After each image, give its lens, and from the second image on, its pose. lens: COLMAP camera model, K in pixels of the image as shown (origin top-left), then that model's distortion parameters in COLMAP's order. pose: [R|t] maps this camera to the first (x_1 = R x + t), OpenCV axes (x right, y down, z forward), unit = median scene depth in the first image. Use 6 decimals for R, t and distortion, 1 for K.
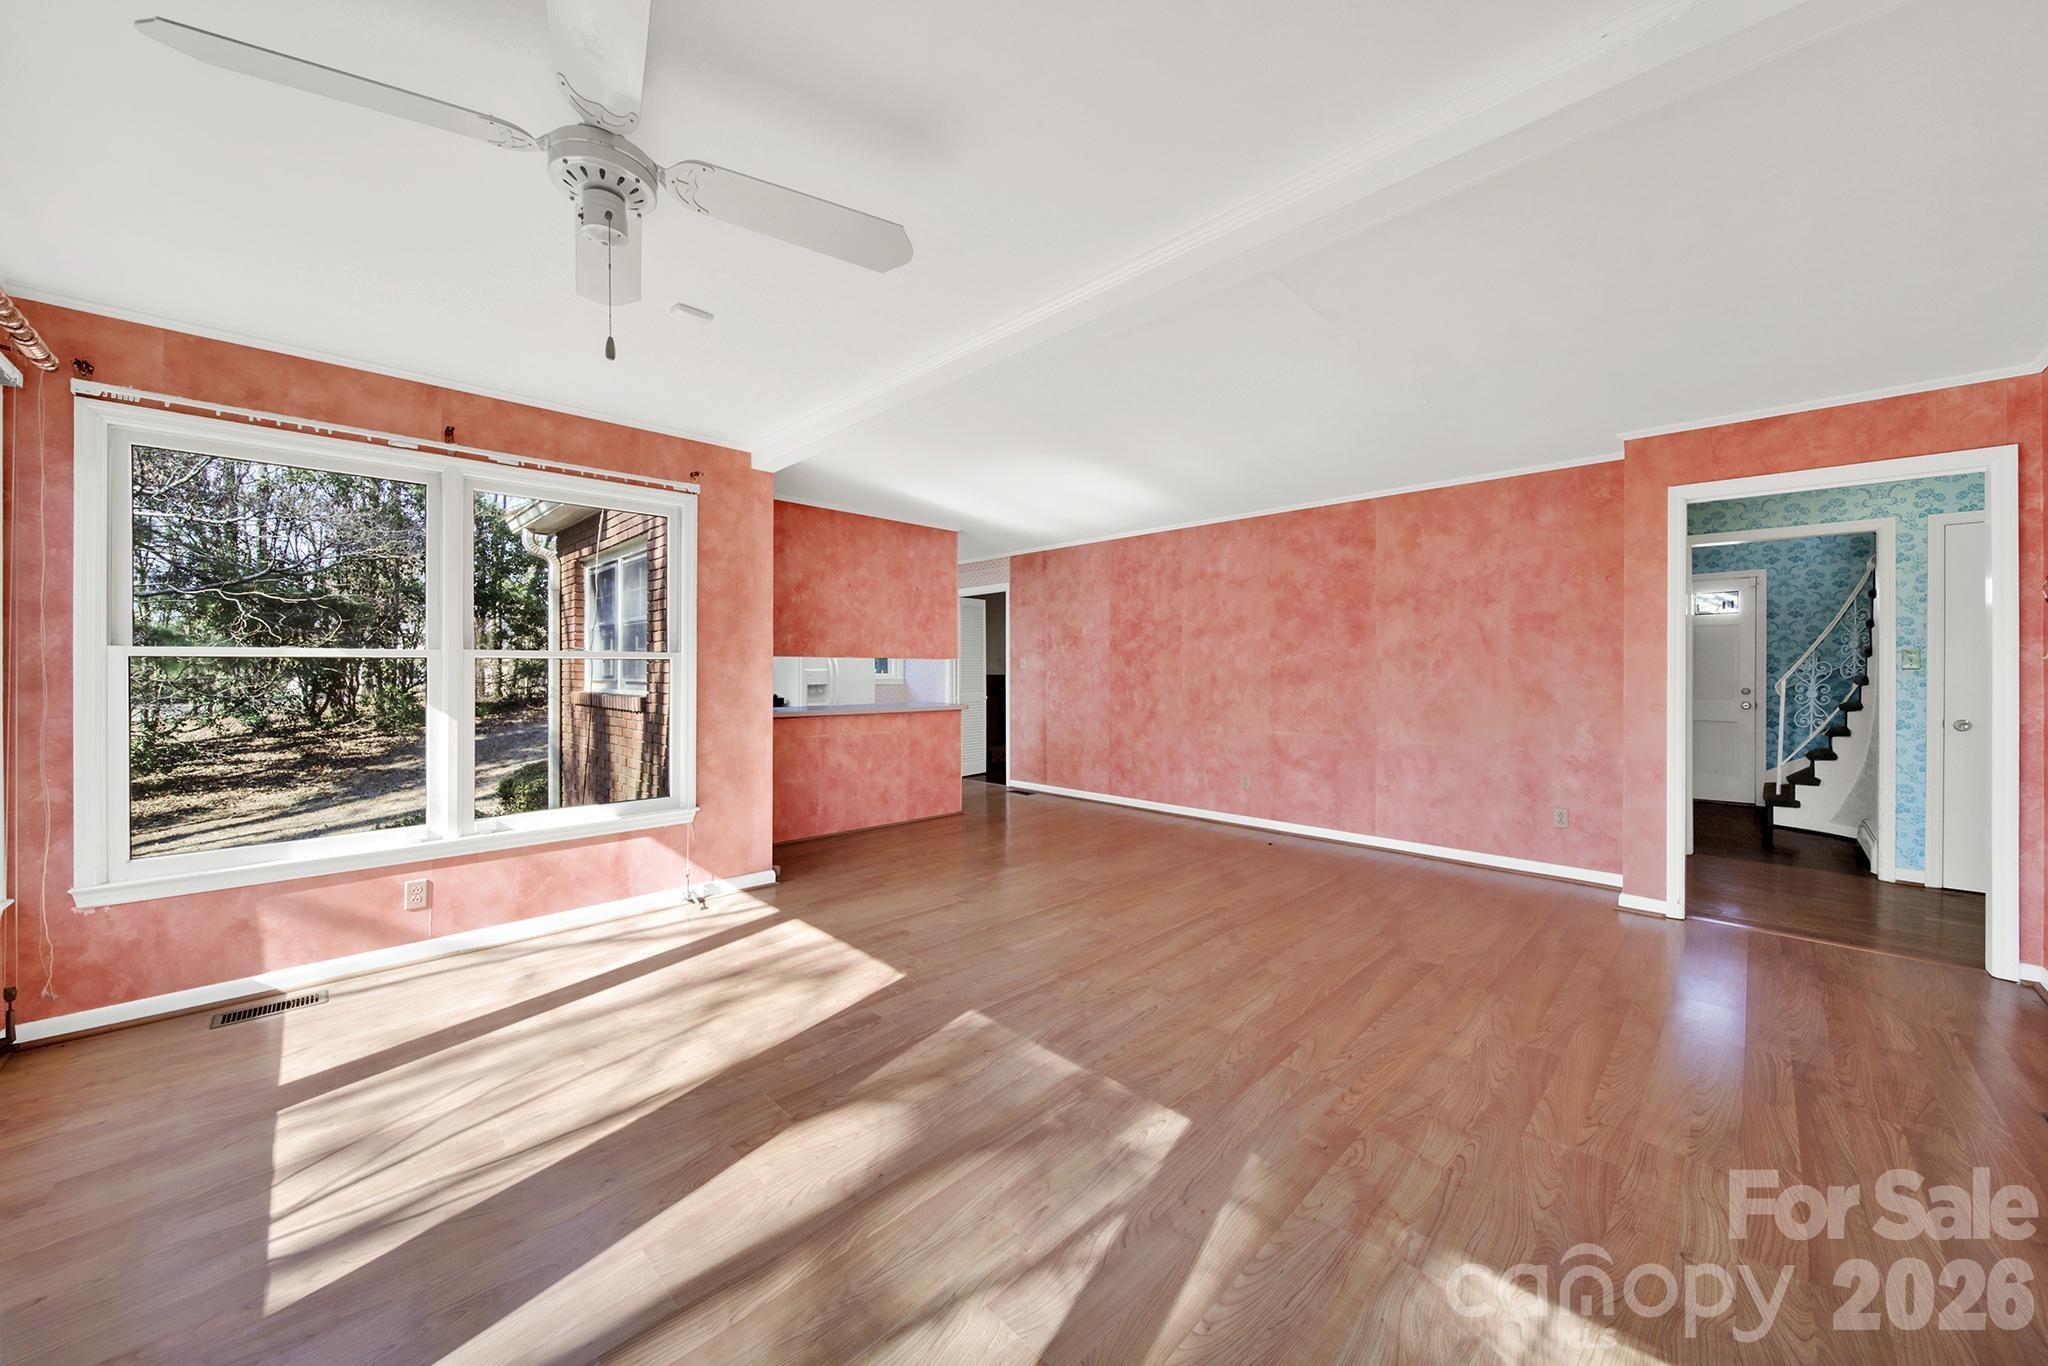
lens RADIAL K [[736.7, 0, 1038.6], [0, 736.7, 664.4], [0, 0, 1]] dist [-0.005931, -0.000413]
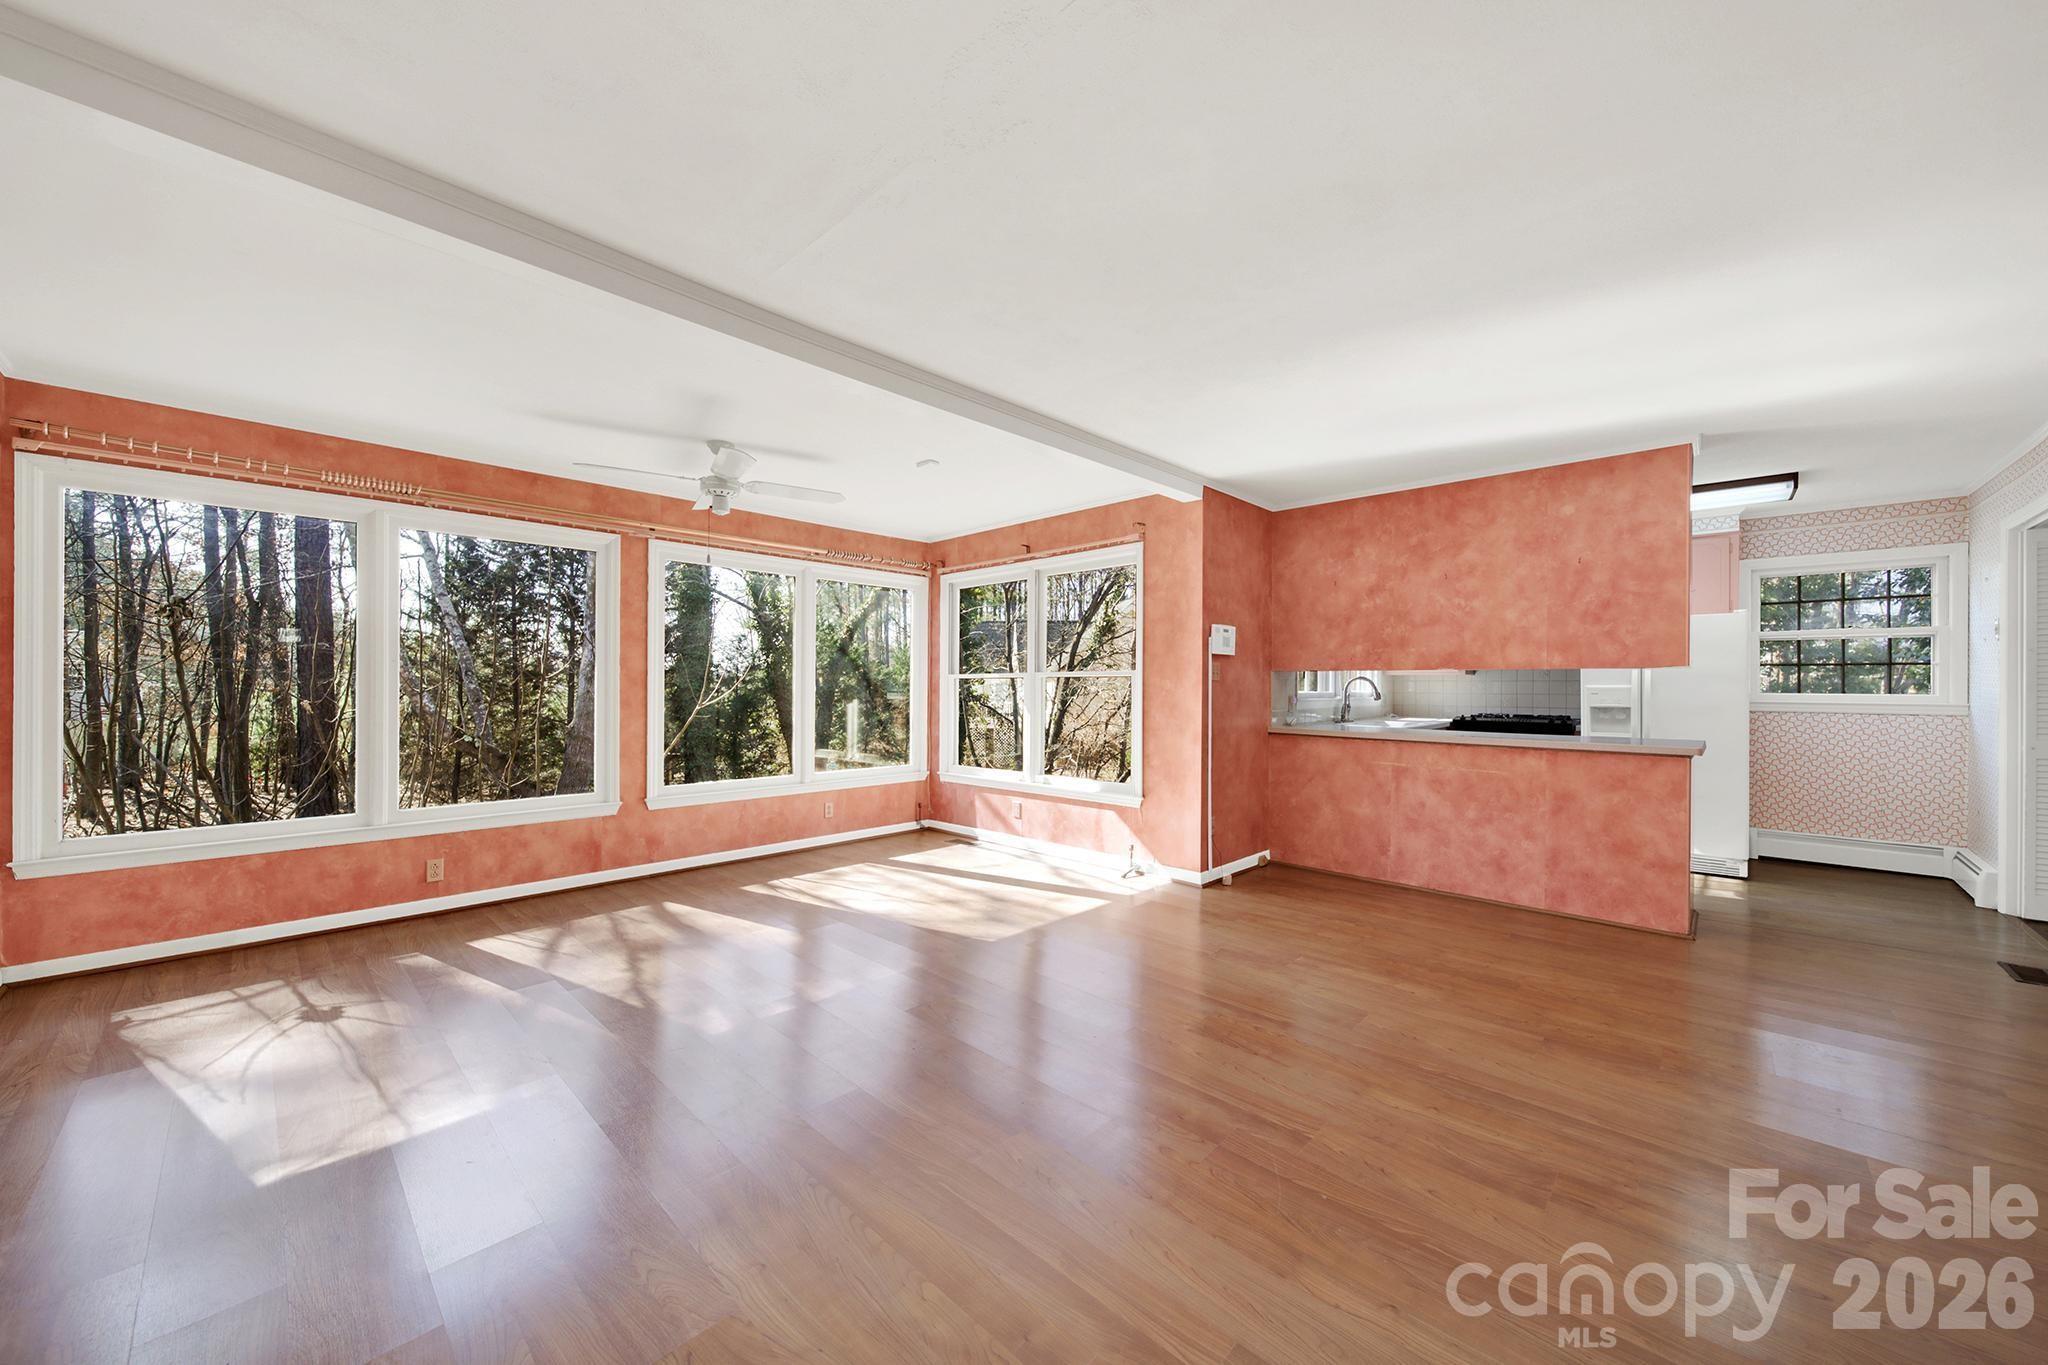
lens RADIAL K [[736.7, 0, 1010.3], [0, 736.7, 690.6], [0, 0, 1]] dist [-0.005931, -0.000413]
pose [[-0.005638, 0.003502, -0.999978, 0.540706], [0.003273, 0.999989, 0.003484, 0.008858], [0.999979, -0.003253, -0.005649, 0.560483]]
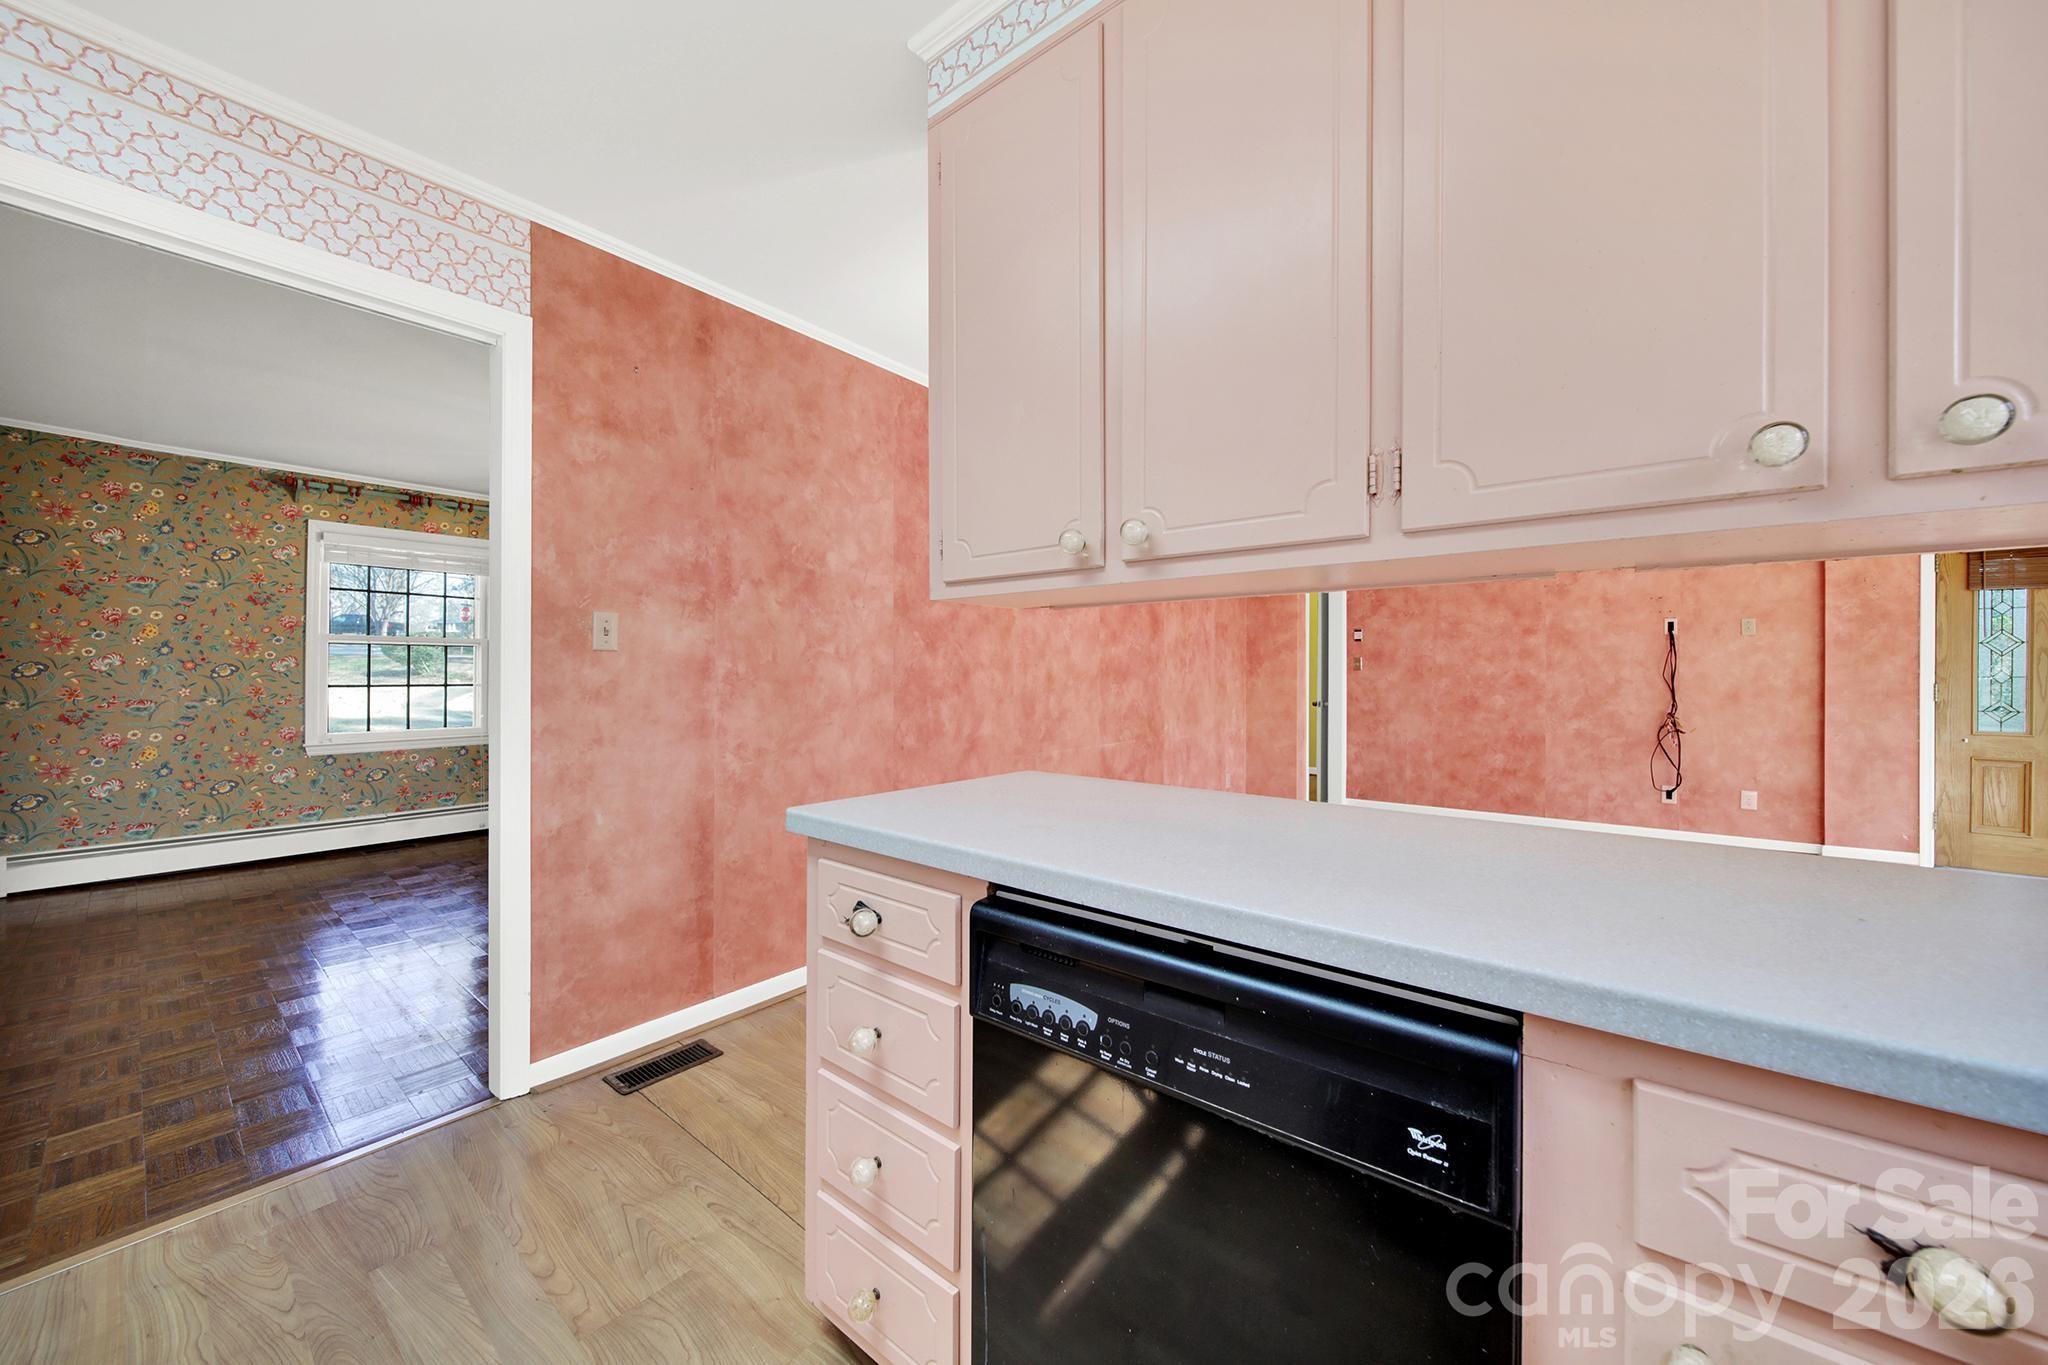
lens RADIAL K [[736.7, 0, 1020.6], [0, 736.7, 667.5], [0, 0, 1]] dist [-0.005931, -0.000413]
pose [[-0.089887, 0.007242, 0.995926, -0.459220], [-0.014143, 0.999863, -0.008547, 0.019265], [-0.995852, -0.014853, -0.089772, 1.216466]]
